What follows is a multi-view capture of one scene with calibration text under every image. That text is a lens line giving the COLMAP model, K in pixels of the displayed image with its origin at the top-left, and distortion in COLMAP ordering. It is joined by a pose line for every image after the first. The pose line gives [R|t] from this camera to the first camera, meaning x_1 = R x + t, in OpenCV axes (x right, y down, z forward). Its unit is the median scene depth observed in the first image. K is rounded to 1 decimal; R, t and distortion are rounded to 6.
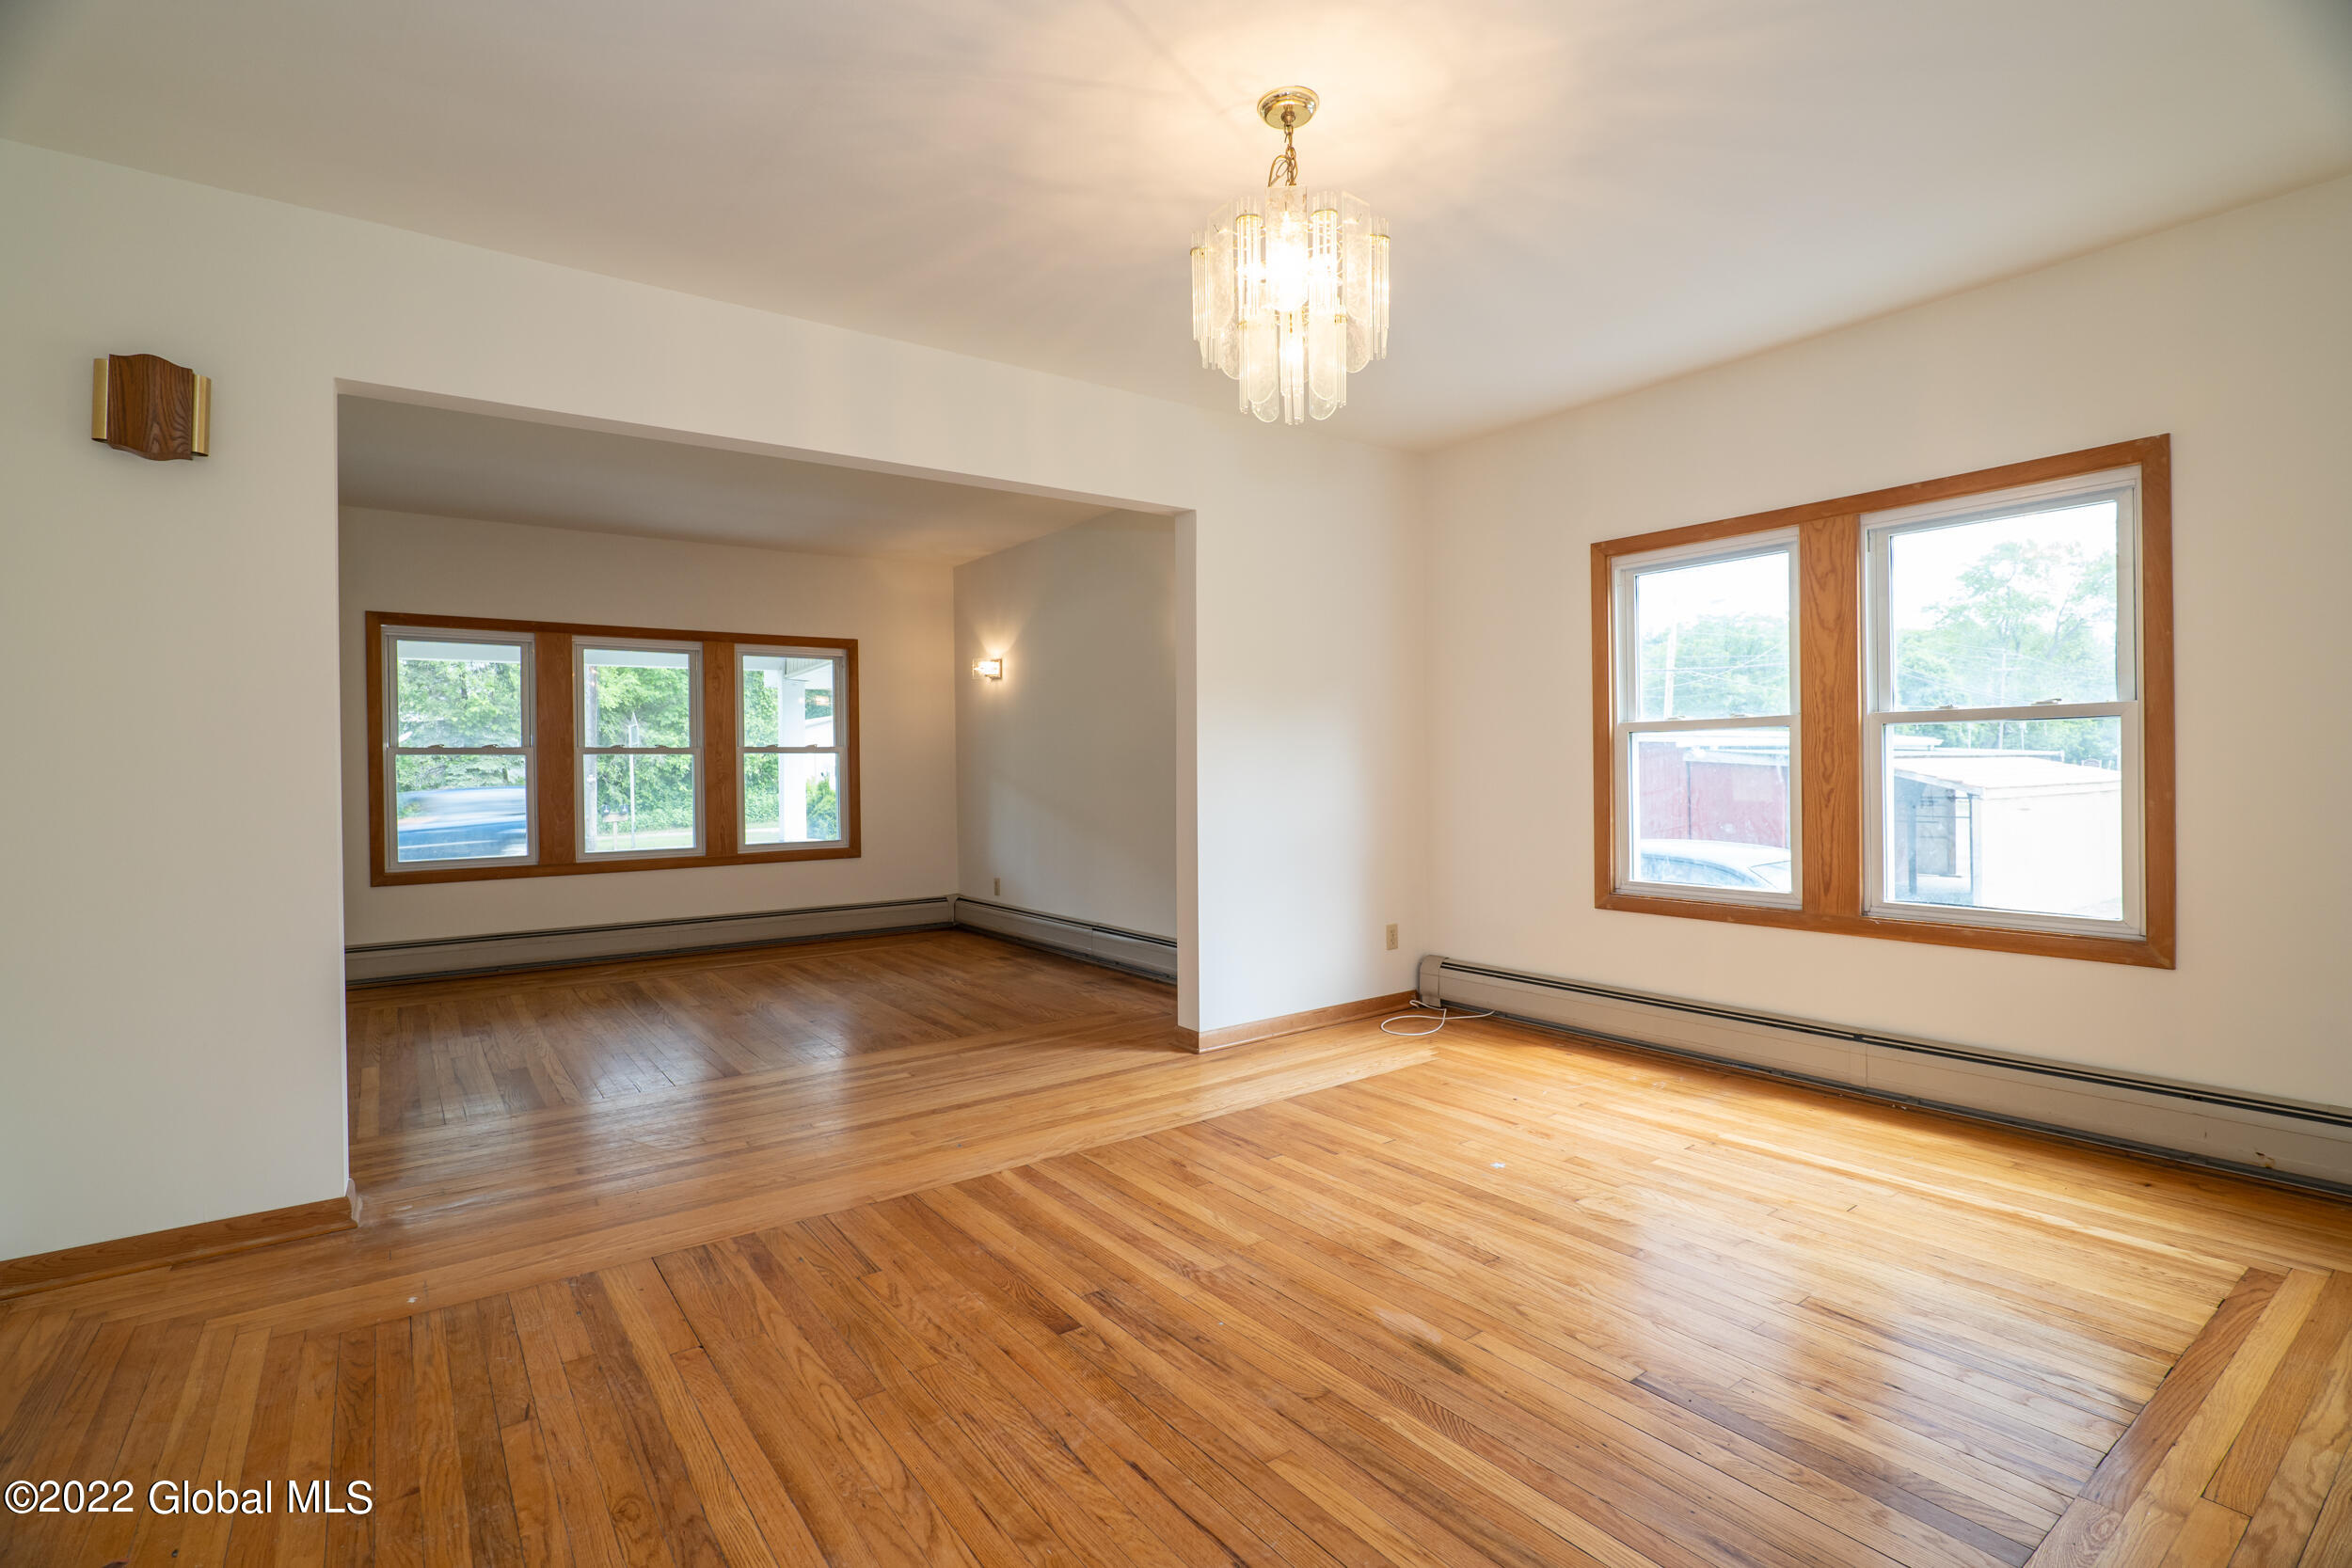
lens RADIAL K [[1085.7, 0, 1175.2], [0, 1085.7, 778.8], [0, 0, 1]] dist [-0.025615, 0.007048]
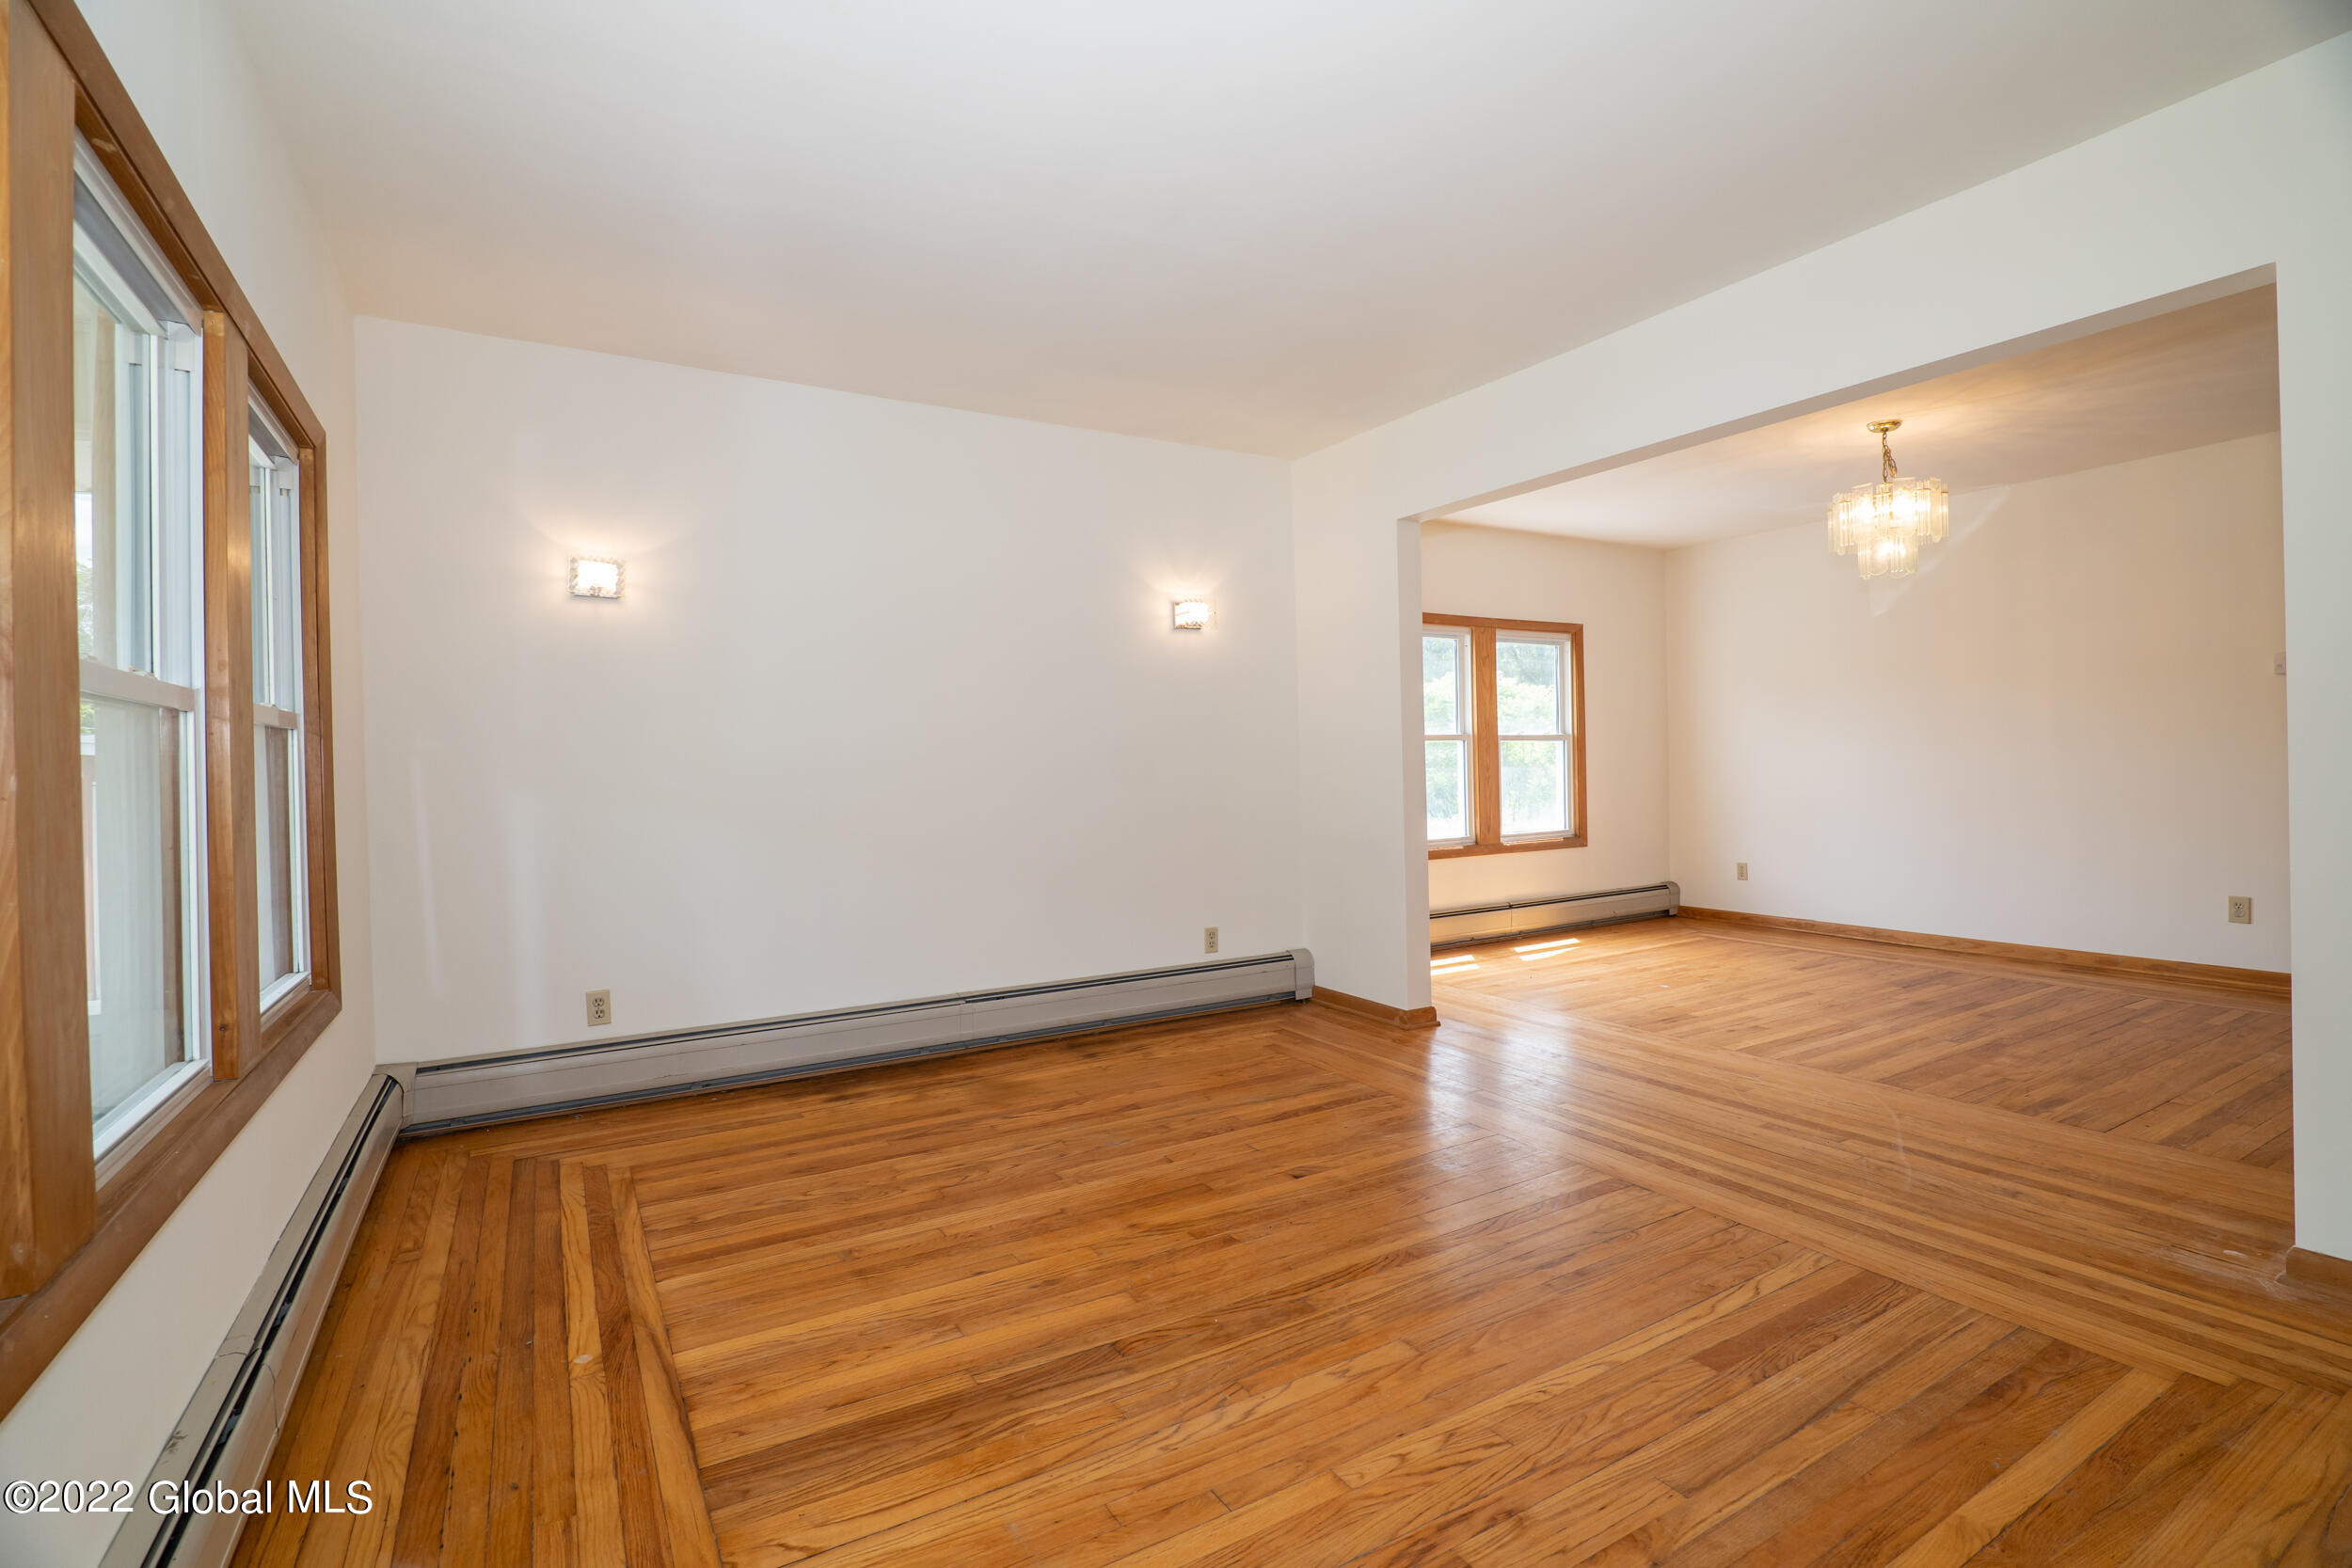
lens RADIAL K [[1080.1, 0, 1176.2], [0, 1080.1, 772.8], [0, 0, 1]] dist [-0.026813, 0.005673]
pose [[0.098774, 0.004499, 0.995100, -1.412238], [0.030159, 0.999517, -0.007513, 0.002692], [-0.994653, 0.030753, 0.098590, 1.503456]]
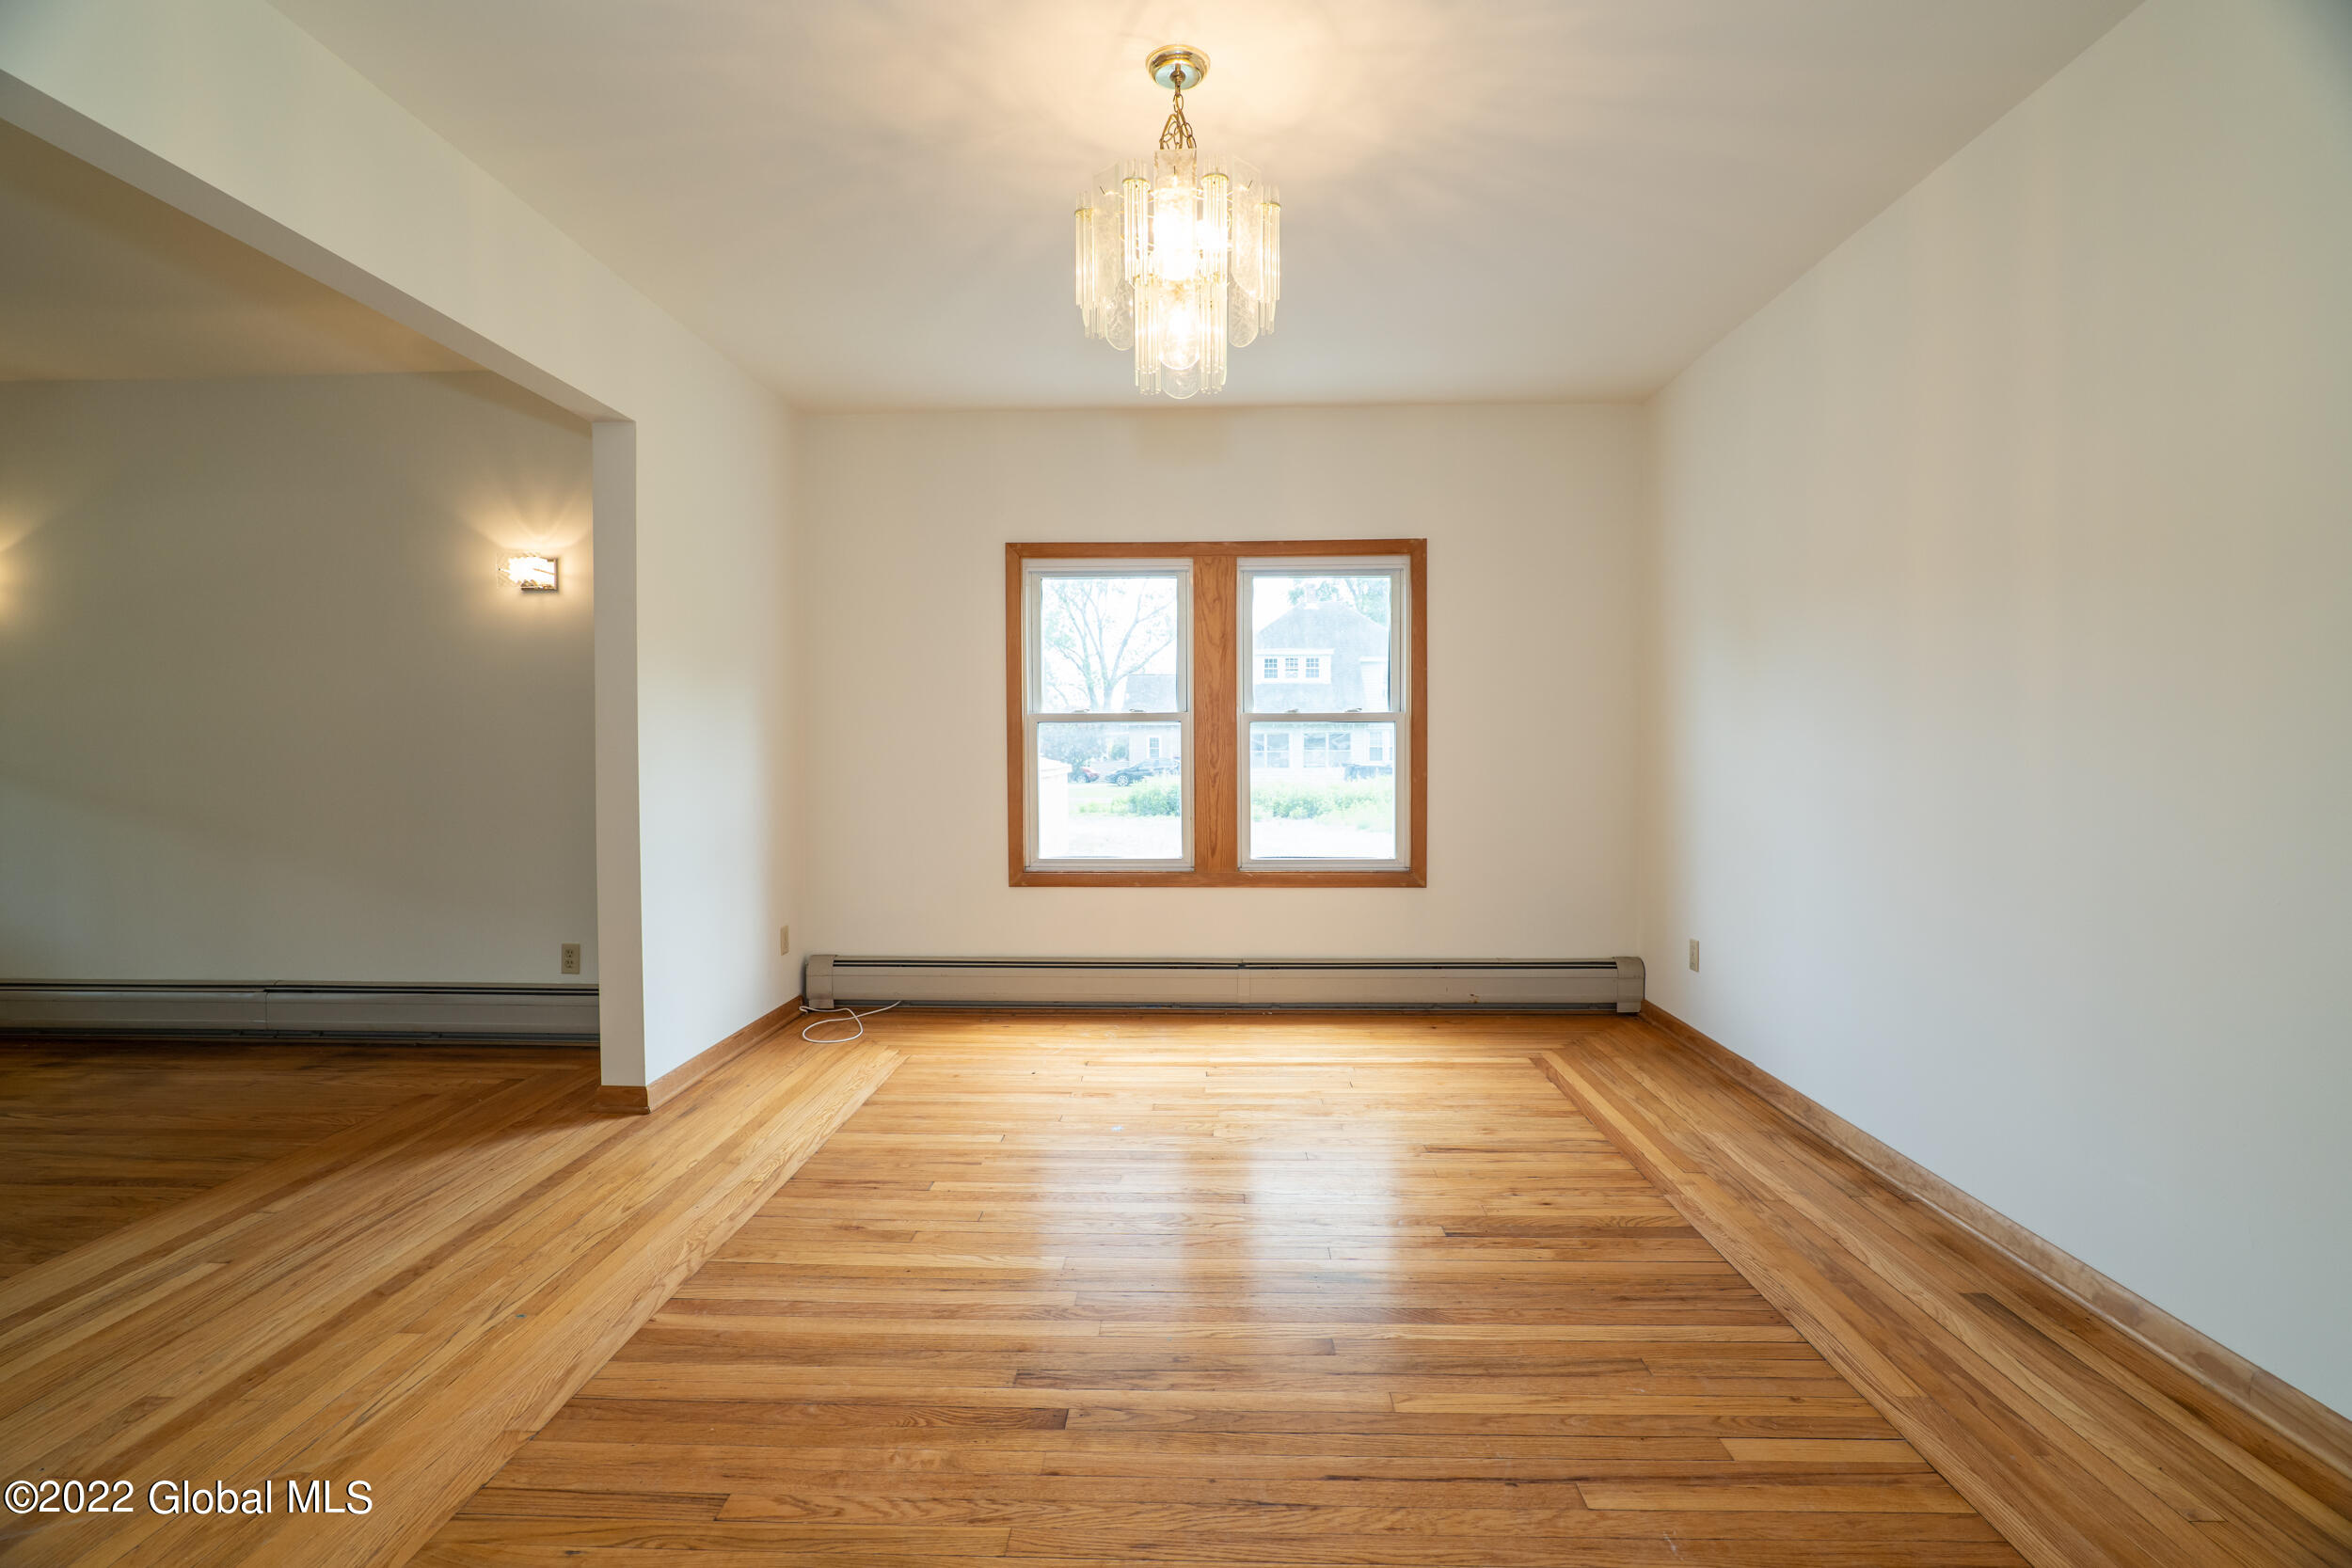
lens RADIAL K [[1088.8, 0, 1176.0], [0, 1088.8, 784.0], [0, 0, 1]] dist [-0.024789, 0.008441]
pose [[0.618689, -0.014178, 0.785508, -0.467121], [0.002700, 0.999870, 0.015920, 0.002871], [-0.785631, -0.007729, 0.618647, 0.278904]]
